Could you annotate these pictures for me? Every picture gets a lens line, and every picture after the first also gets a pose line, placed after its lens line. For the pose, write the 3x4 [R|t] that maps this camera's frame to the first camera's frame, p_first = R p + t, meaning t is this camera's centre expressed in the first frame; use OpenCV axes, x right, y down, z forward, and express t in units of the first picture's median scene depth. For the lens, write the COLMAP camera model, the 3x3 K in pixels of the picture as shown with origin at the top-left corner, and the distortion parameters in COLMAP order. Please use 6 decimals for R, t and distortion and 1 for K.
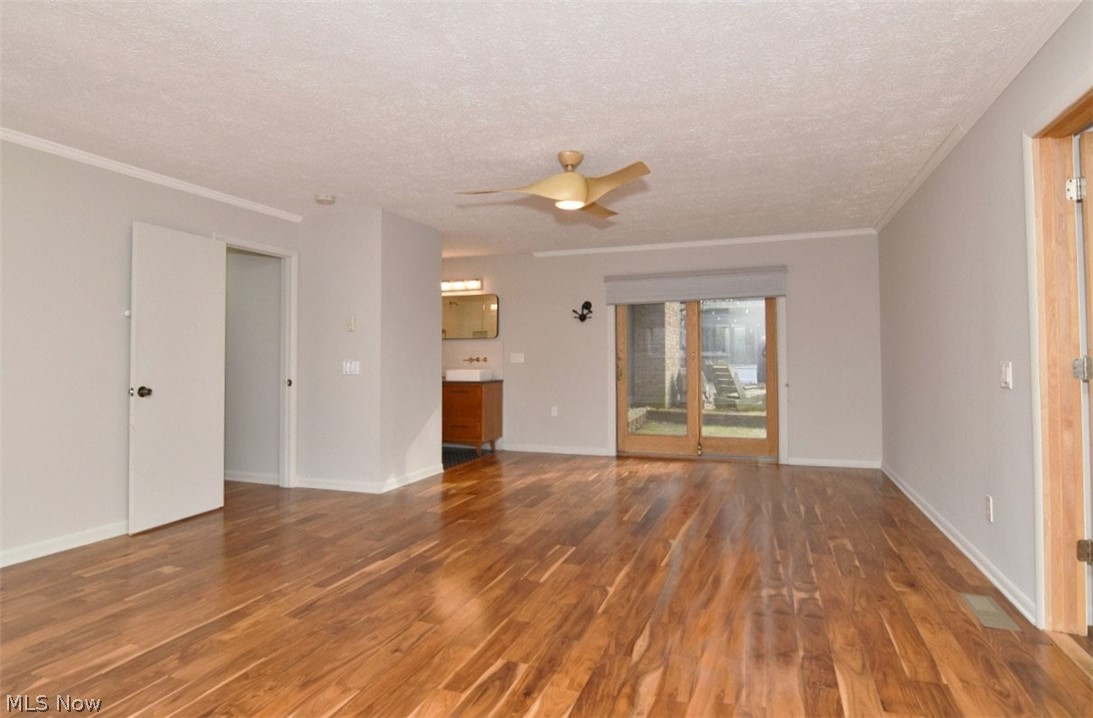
lens RADIAL K [[617.9, 0, 527.7], [0, 617.9, 334.9], [0, 0, 1]] dist [-0.014239, -0.001479]
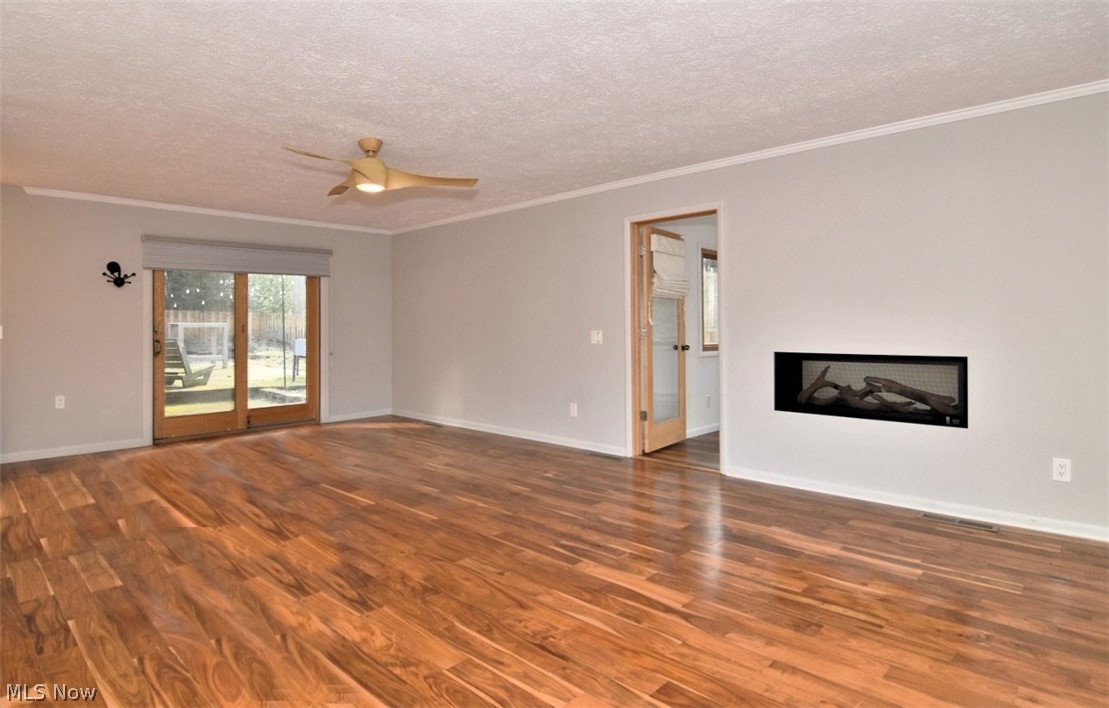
lens RADIAL K [[611.3, 0, 555.3], [0, 611.3, 325.6], [0, 0, 1]] dist [-0.000374, 0.000120]
pose [[0.384937, 0.003197, 0.922937, -1.126991], [-0.027455, 0.999591, 0.007988, 0.018223], [-0.922535, -0.028414, 0.384867, 0.408963]]
